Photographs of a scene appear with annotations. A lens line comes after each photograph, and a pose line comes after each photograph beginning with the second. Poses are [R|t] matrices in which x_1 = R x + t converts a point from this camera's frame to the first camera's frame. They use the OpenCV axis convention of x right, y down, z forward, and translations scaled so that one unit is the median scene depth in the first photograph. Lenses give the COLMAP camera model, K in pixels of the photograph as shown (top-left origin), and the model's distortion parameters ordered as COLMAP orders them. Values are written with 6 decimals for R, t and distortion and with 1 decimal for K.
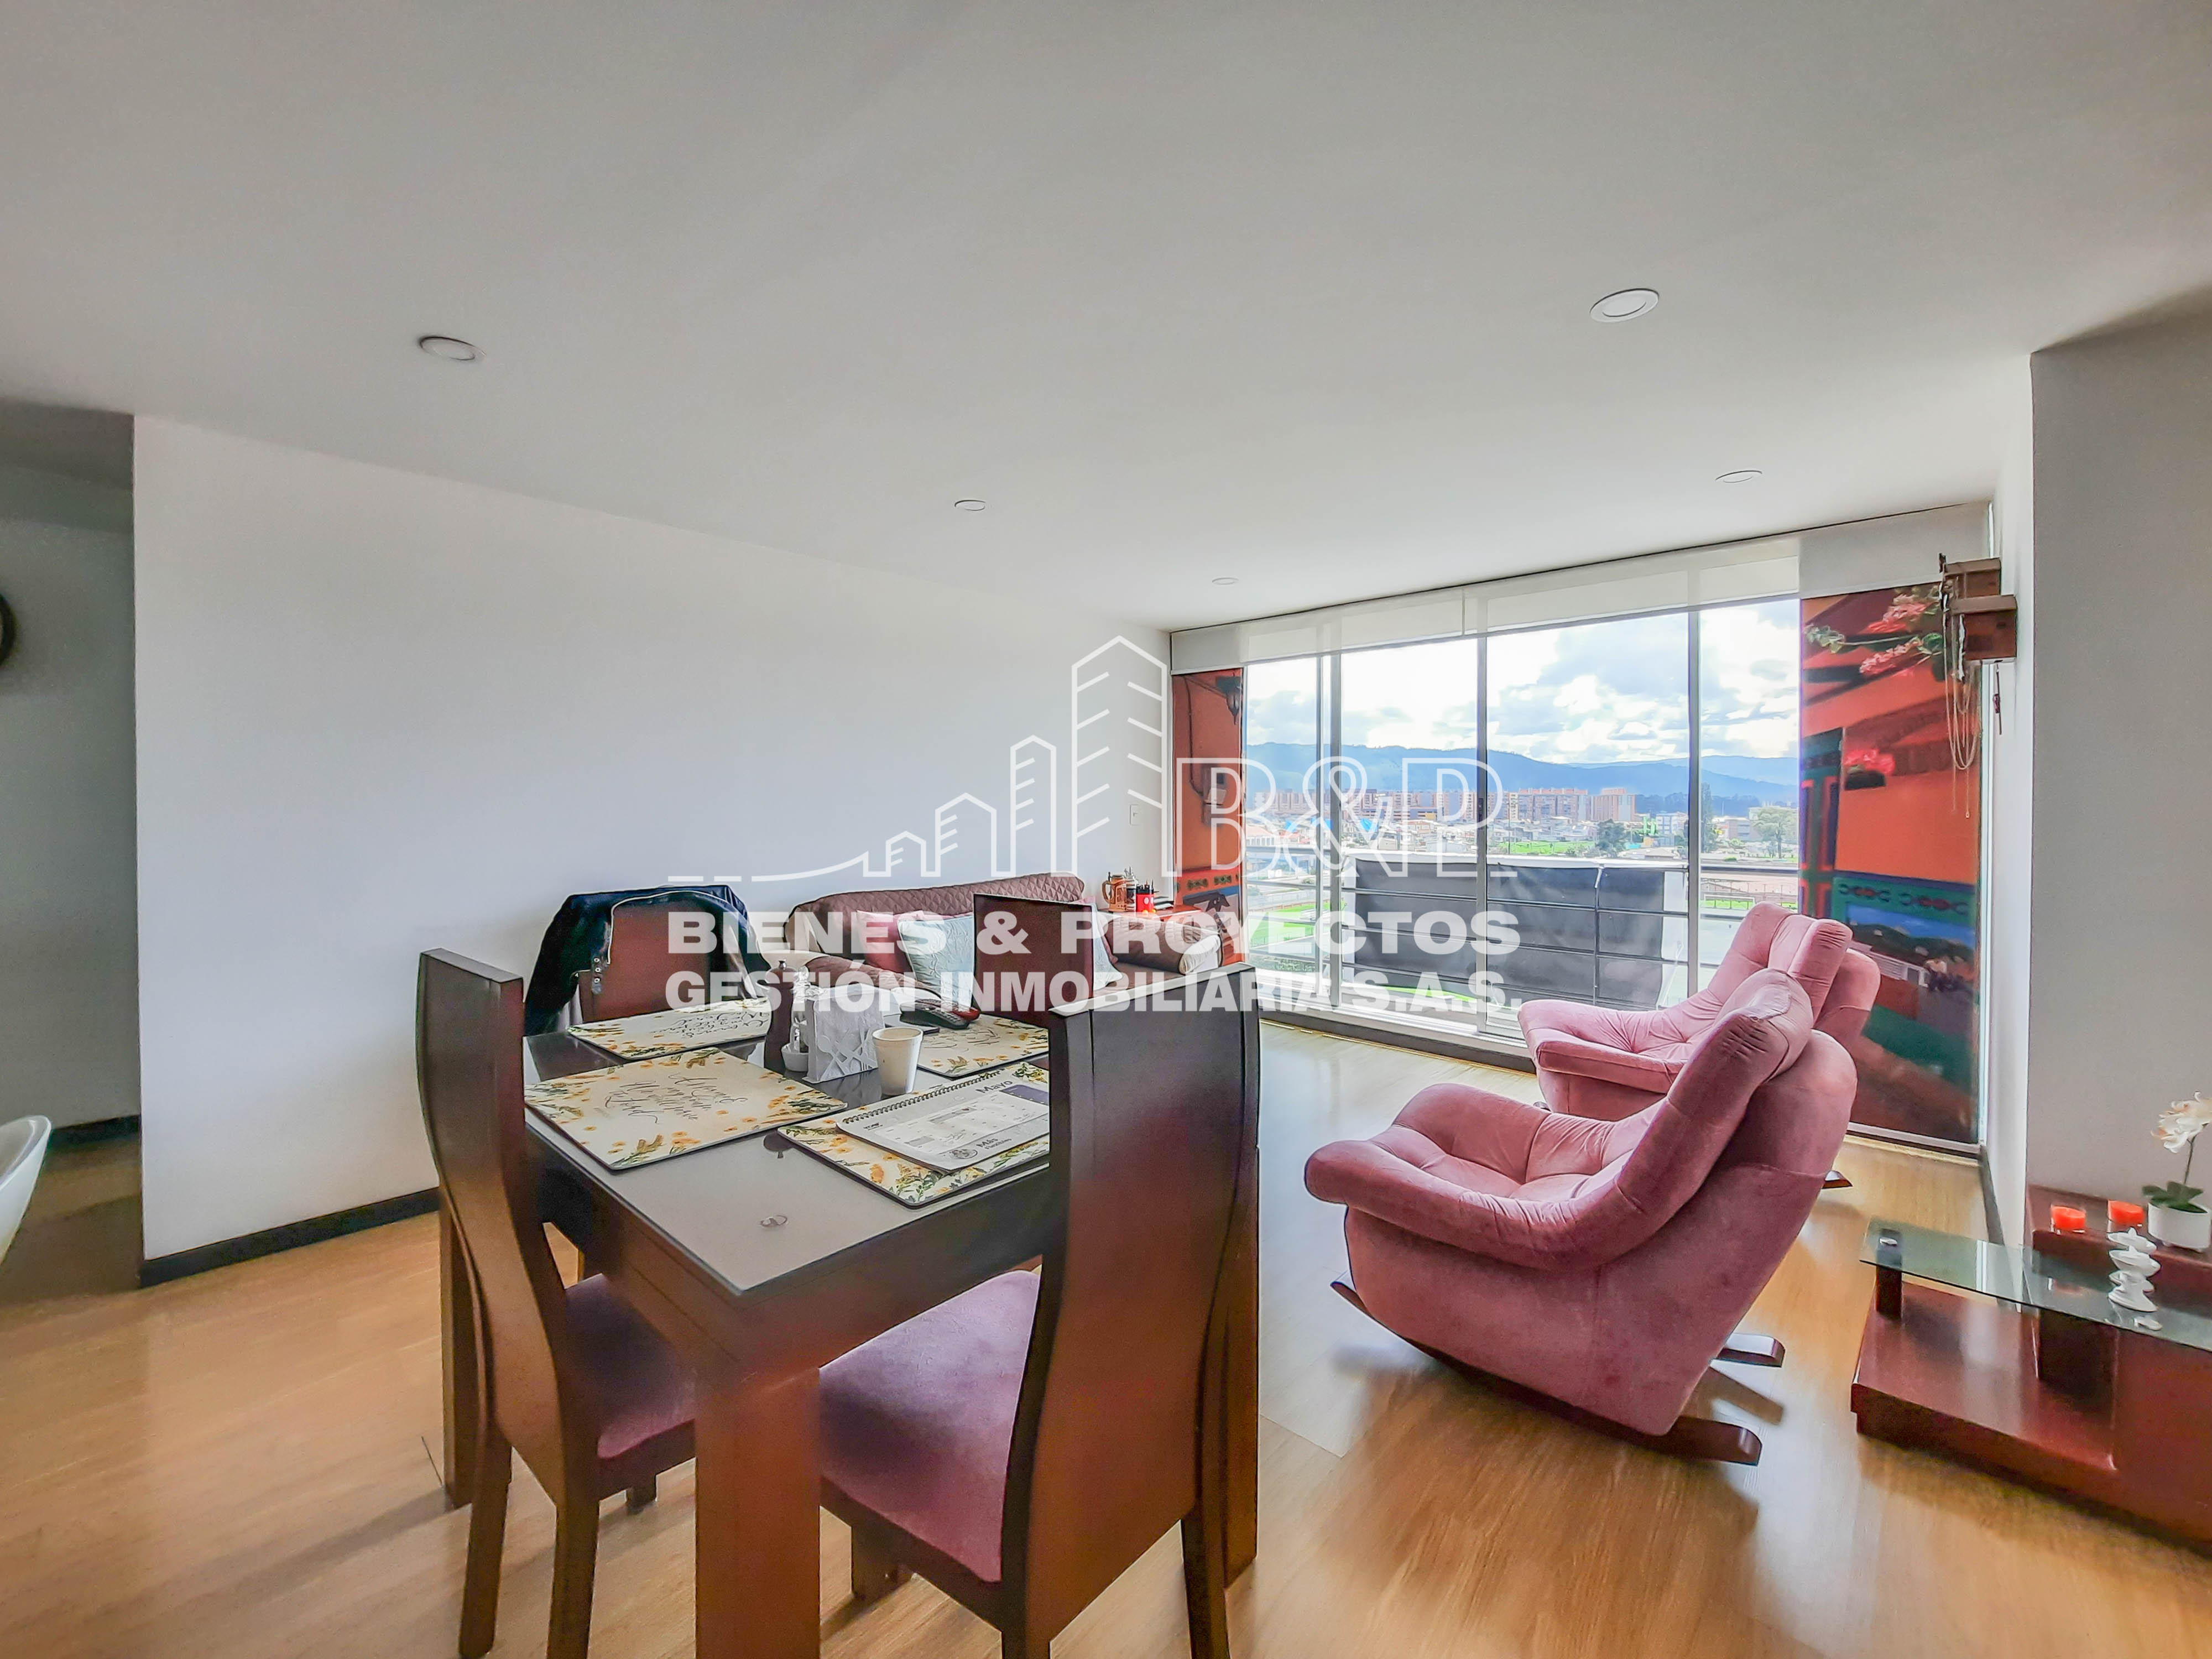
lens RADIAL K [[903.6, 0, 1090.4], [0, 903.6, 799.8], [0, 0, 1]] dist [-0.011846, -0.000242]
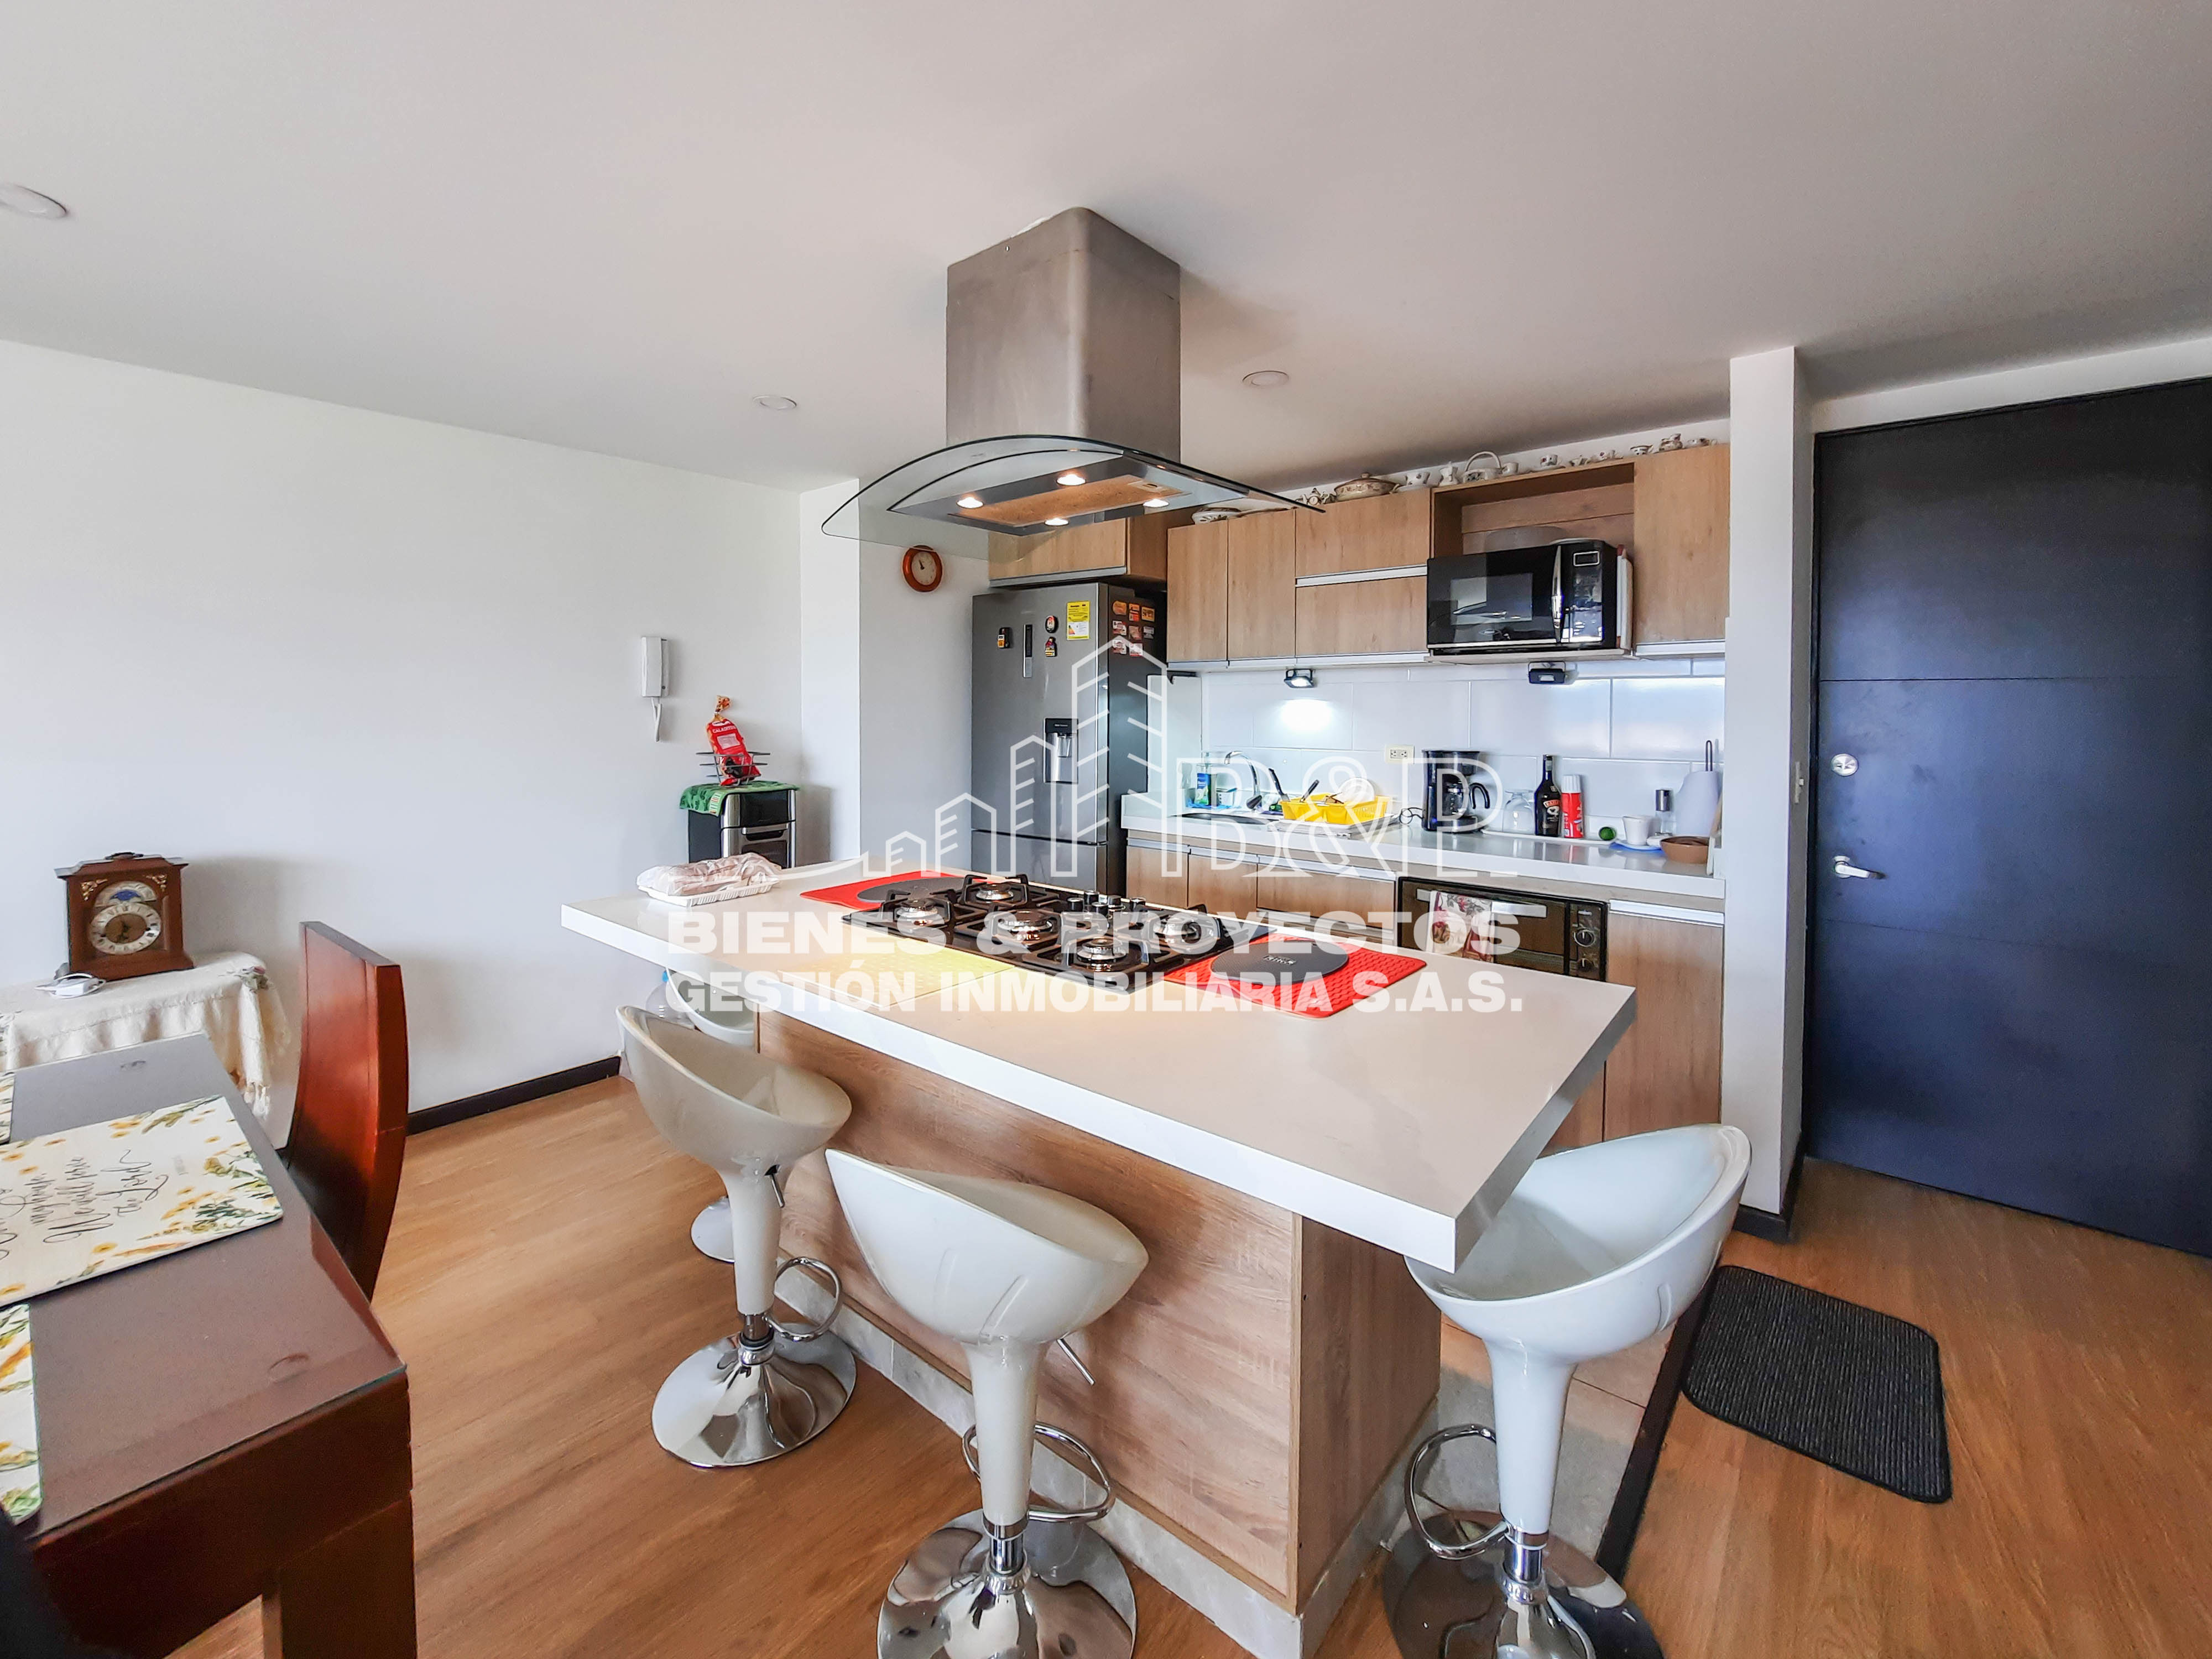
lens RADIAL K [[903.6, 0, 1076.2], [0, 903.6, 727.6], [0, 0, 1]] dist [-0.011846, -0.000242]
pose [[-0.998379, -0.000951, -0.056899, -0.656585], [-0.002203, 0.999757, 0.021933, -0.036764], [0.056864, 0.022022, -0.998139, 0.924485]]
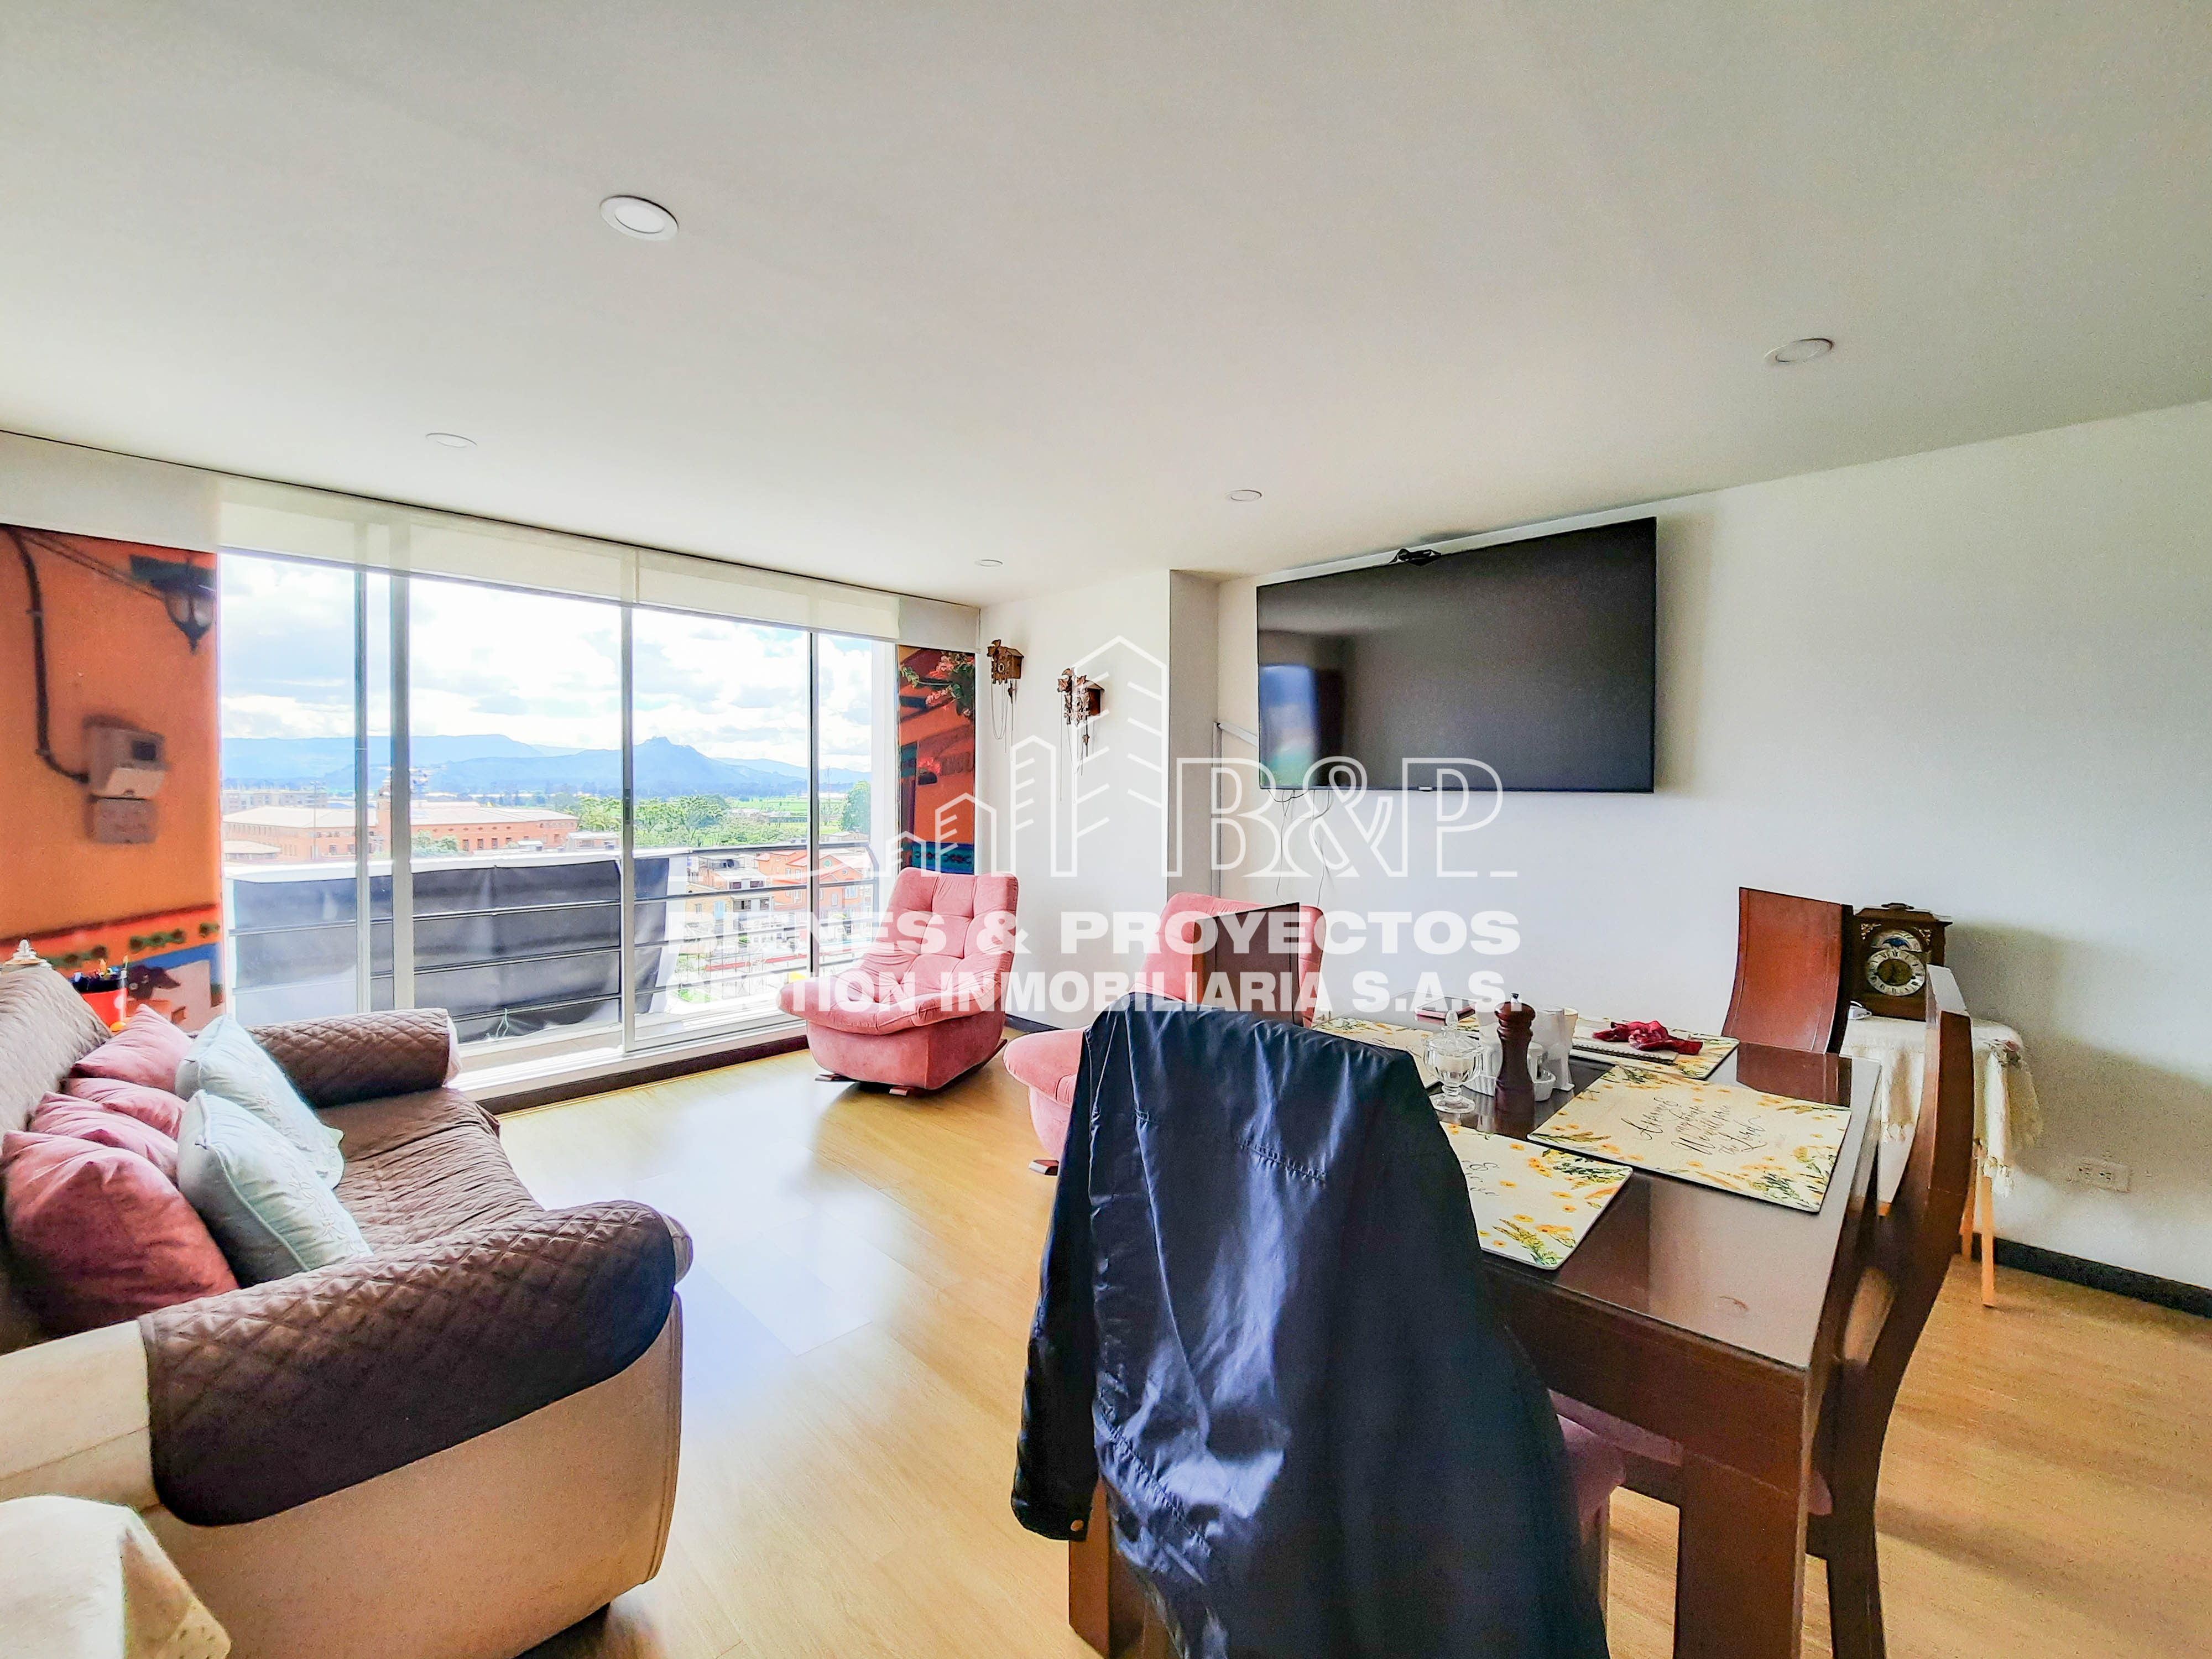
lens RADIAL K [[903.6, 0, 1090.1], [0, 903.6, 836.5], [0, 0, 1]] dist [-0.011846, -0.000242]
pose [[0.012384, -0.054863, 0.998417, -0.741686], [-0.007623, 0.998459, 0.054960, -0.011855], [-0.999894, -0.008292, 0.011946, 0.861866]]
